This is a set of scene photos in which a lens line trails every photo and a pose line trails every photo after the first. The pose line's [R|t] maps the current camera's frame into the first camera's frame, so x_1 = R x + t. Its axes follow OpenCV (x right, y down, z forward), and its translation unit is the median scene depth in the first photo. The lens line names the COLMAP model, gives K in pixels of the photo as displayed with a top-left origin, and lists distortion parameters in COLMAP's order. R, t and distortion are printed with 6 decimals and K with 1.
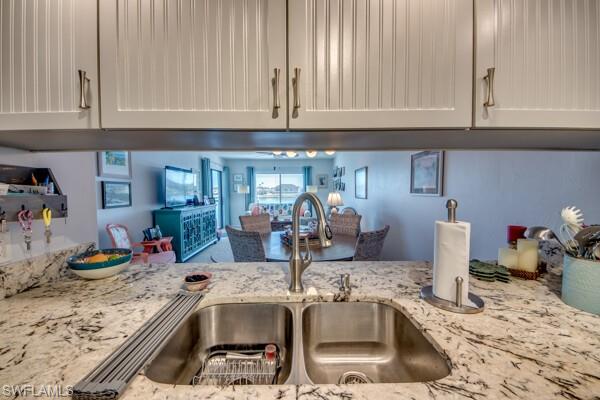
lens RADIAL K [[233.5, 0, 298.6], [0, 233.5, 196.0], [0, 0, 1]] dist [-0.000666, -0.000489]
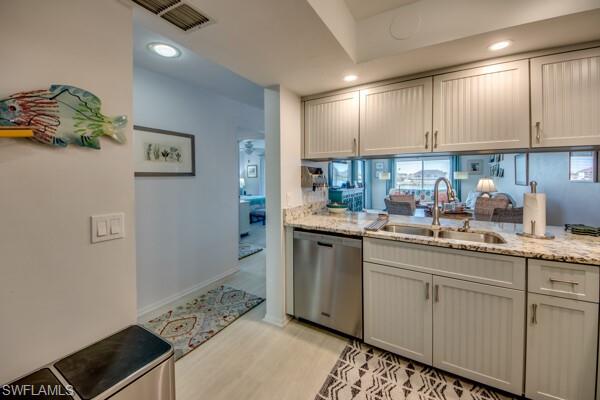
lens RADIAL K [[233.5, 0, 278.5], [0, 233.5, 182.7], [0, 0, 1]] dist [-0.000666, -0.000489]
pose [[0.810834, 0.013264, -0.585126, 0.013761], [-0.012846, 0.999906, 0.004865, 0.008571], [0.585136, 0.003572, 0.810928, -0.312912]]
